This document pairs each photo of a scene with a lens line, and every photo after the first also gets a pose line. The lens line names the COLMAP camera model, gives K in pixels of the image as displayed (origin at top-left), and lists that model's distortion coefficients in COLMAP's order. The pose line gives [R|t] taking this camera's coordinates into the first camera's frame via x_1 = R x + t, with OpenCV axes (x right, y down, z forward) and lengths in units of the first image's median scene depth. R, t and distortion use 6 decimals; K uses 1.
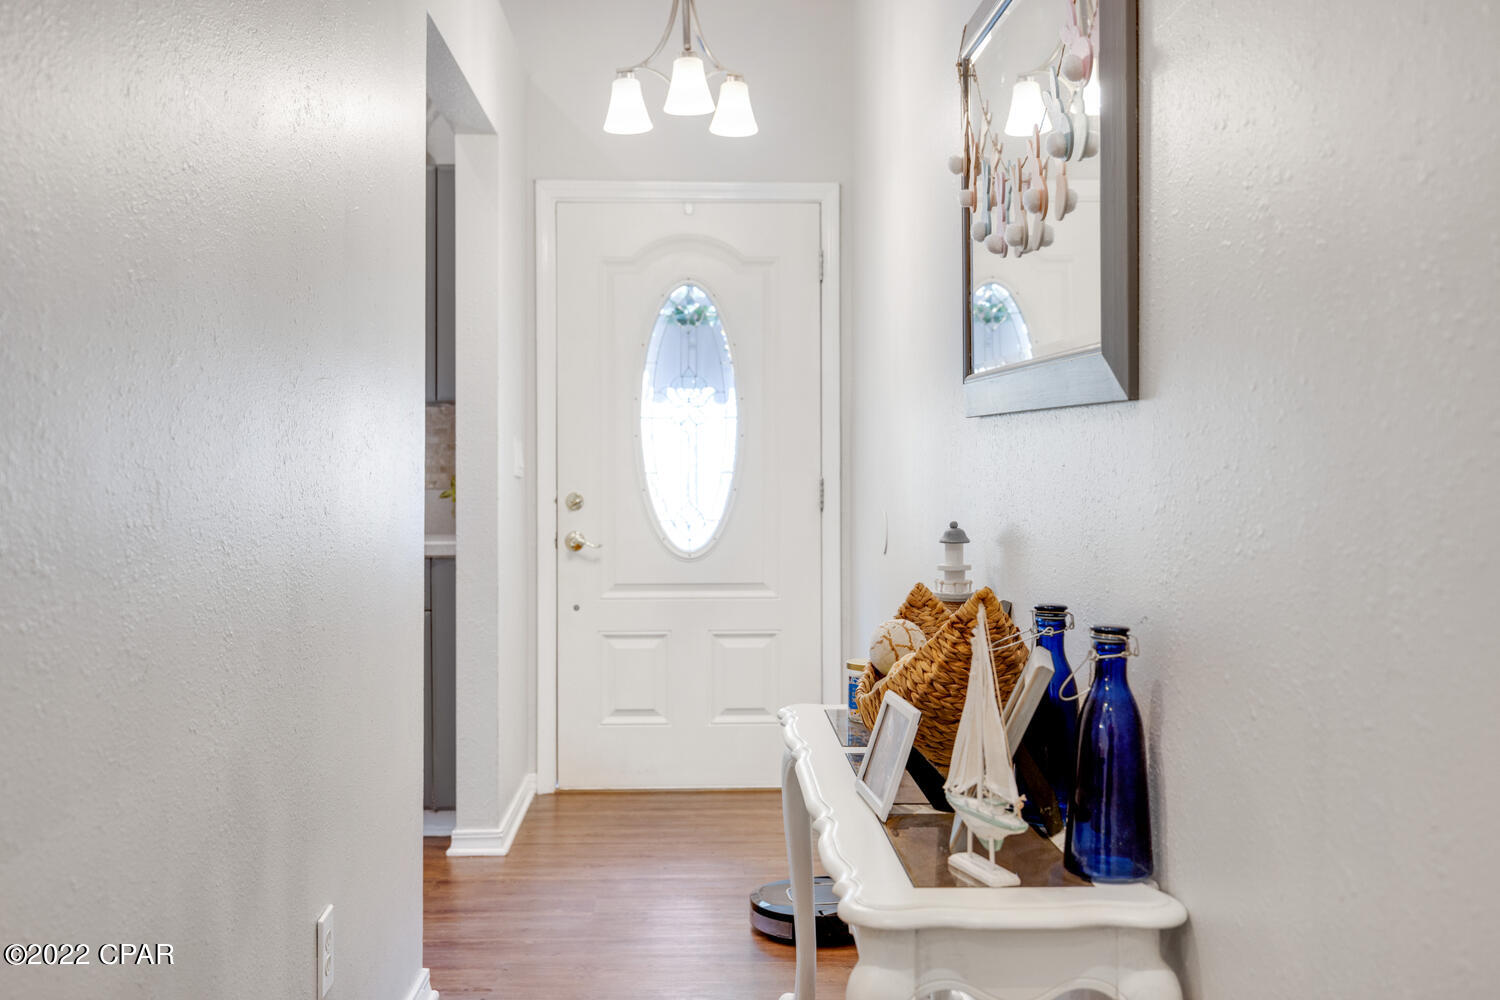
lens RADIAL K [[1459.6, 0, 748.1], [0, 1459.6, 484.8], [0, 0, 1]] dist [-0.019275, 0.000000]
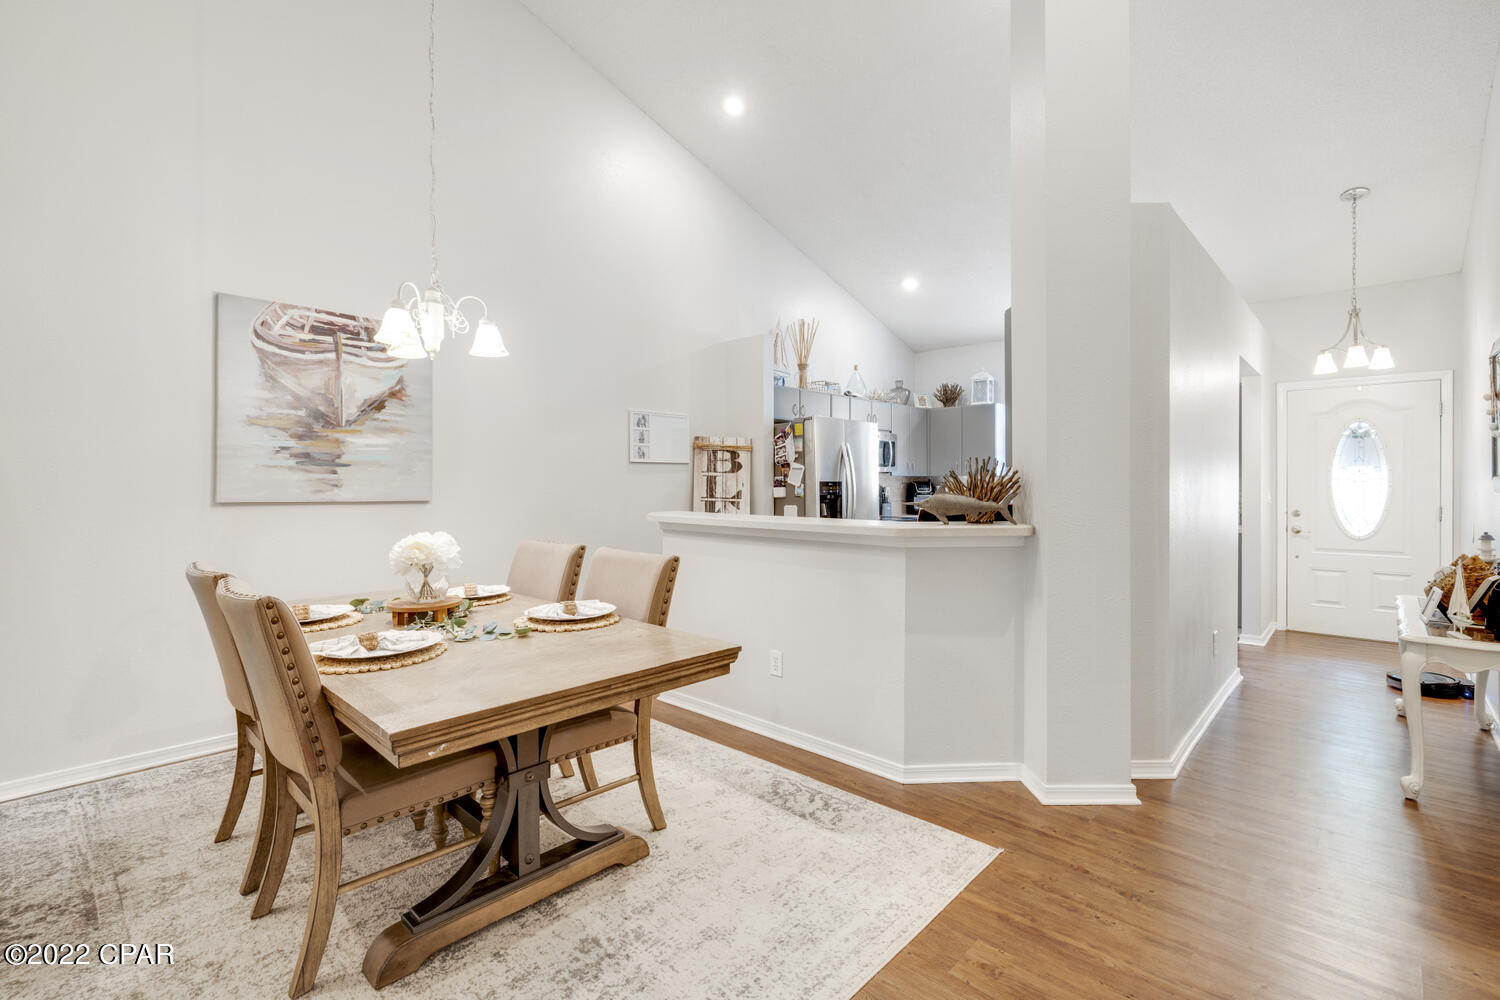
lens RADIAL K [[674.5, 0, 757.3], [0, 674.5, 486.1], [0, 0, 1]] dist [-0.003397, 0.002266]
pose [[0.709729, 0.003567, -0.704466, 0.046567], [-0.007352, 0.999970, -0.002343, -0.032691], [0.704437, 0.006842, 0.709734, -0.579018]]
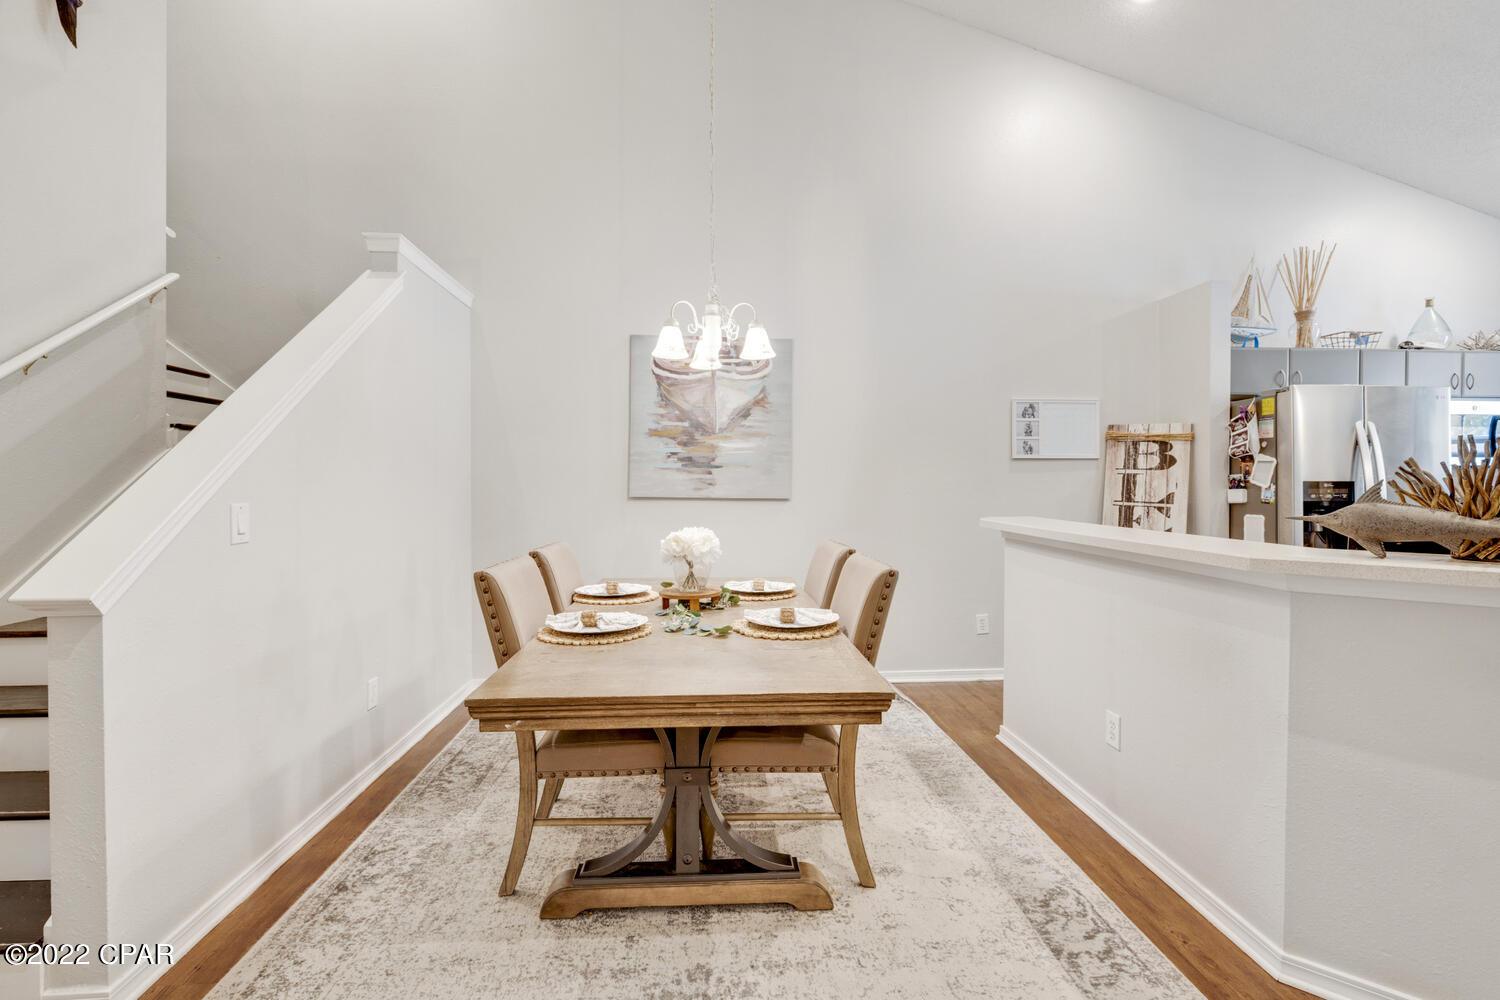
lens RADIAL K [[674.5, 0, 749.5], [0, 674.5, 486.9], [0, 0, 1]] dist [-0.003397, 0.002266]
pose [[0.032504, 0.007982, -0.999440, 0.074035], [-0.012253, 0.999896, 0.007588, -0.036101], [0.999396, 0.012000, 0.032598, -0.304574]]
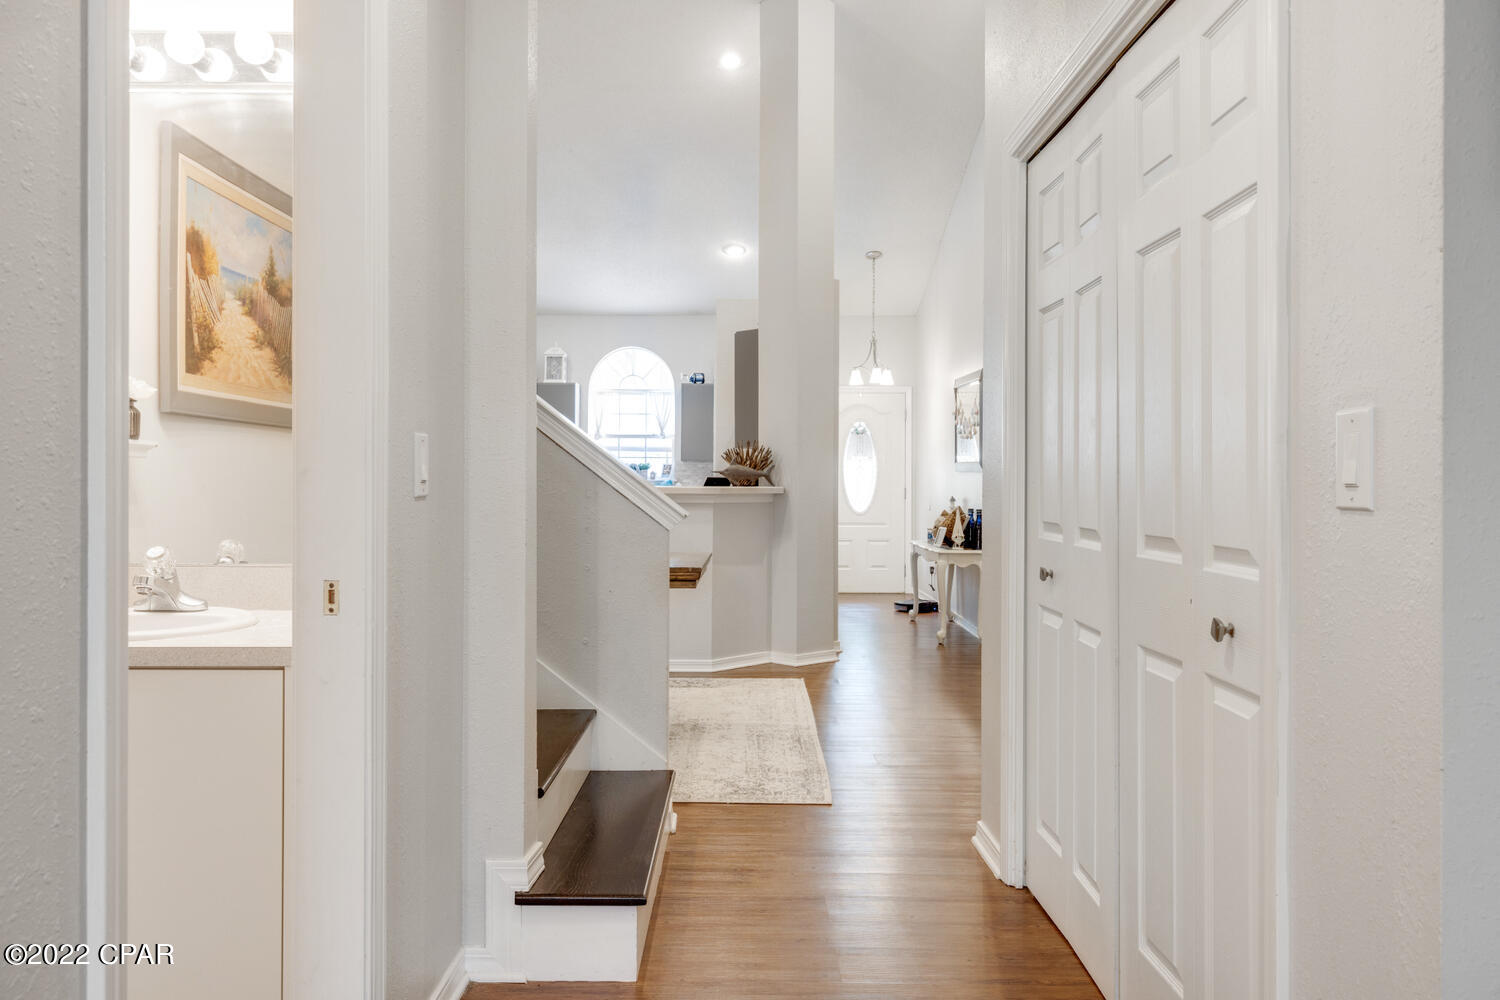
lens RADIAL K [[1112.7, 0, 750.5], [0, 1112.7, 495.3], [0, 0, 1]] dist [0.001722, 0.004087]
pose [[0.999466, 0.004967, -0.032292, -0.252033], [-0.005004, 0.999987, -0.001055, 0.020619], [0.032286, 0.001216, 0.999478, -1.665443]]
